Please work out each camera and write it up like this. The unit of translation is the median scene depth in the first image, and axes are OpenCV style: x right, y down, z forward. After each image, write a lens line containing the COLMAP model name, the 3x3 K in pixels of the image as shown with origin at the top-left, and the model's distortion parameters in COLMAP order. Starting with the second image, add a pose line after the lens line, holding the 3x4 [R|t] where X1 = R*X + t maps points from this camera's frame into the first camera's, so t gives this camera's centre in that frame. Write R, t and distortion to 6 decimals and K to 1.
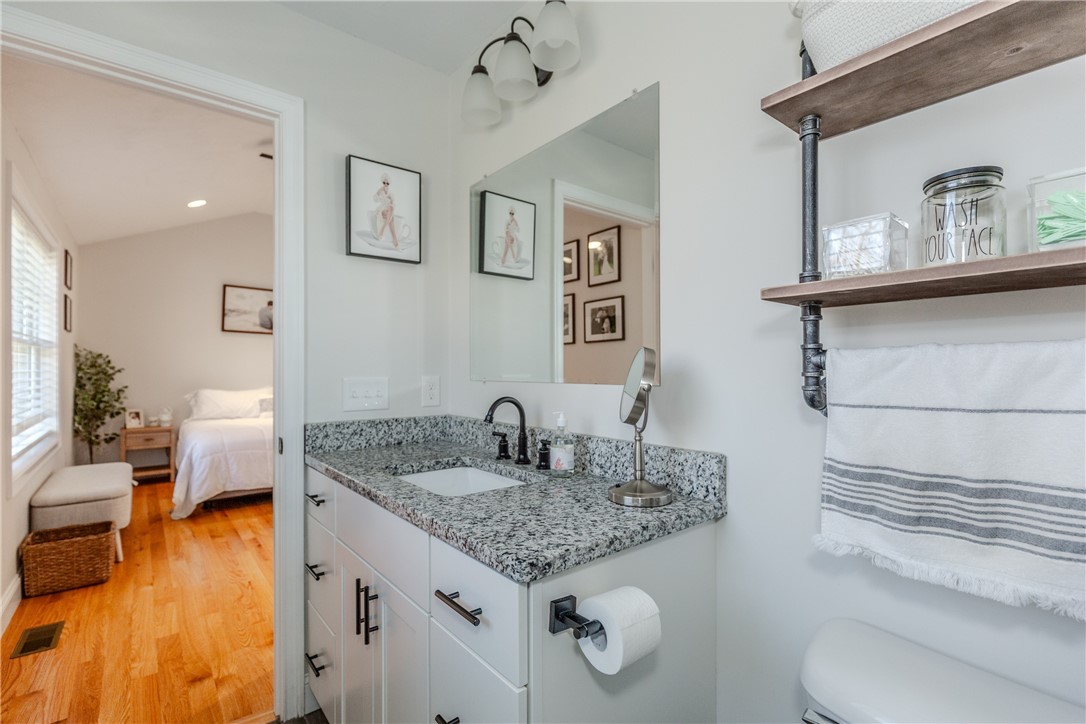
lens RADIAL K [[491.9, 0, 546.3], [0, 491.9, 371.1], [0, 0, 1]] dist [0.003099, -0.000625]
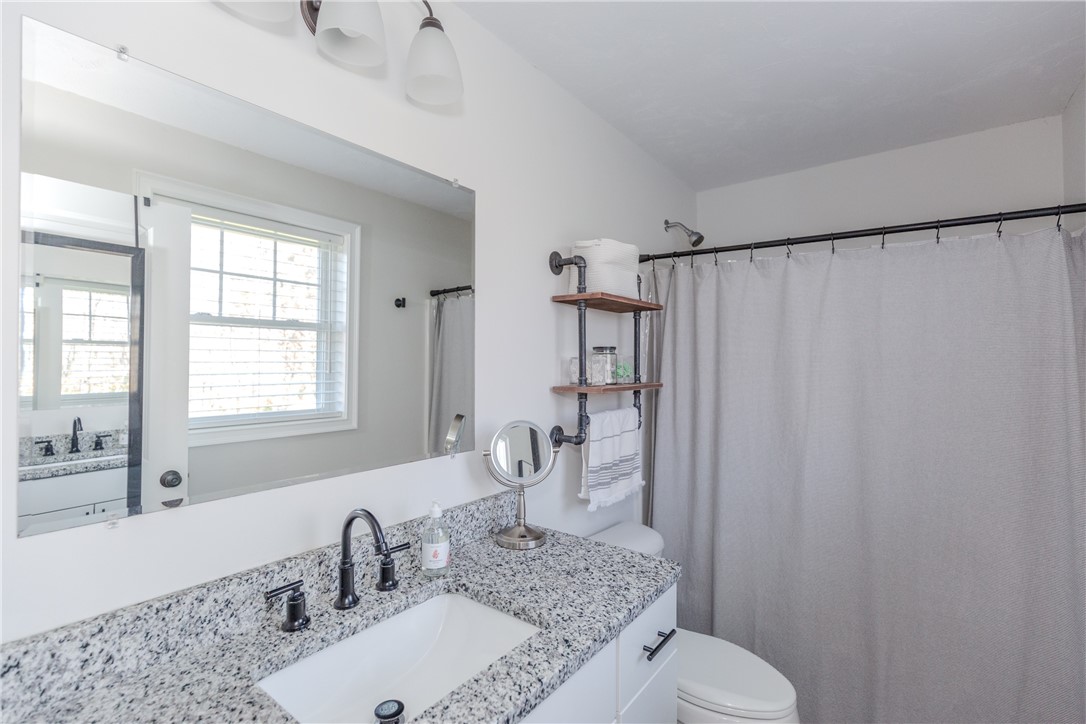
lens RADIAL K [[491.9, 0, 542.9], [0, 491.9, 358.8], [0, 0, 1]] dist [0.003099, -0.000625]
pose [[-0.227132, 0.013515, 0.973770, -1.060151], [0.002300, 0.999908, -0.013341, -0.189748], [-0.973861, -0.000791, -0.227142, 1.237227]]
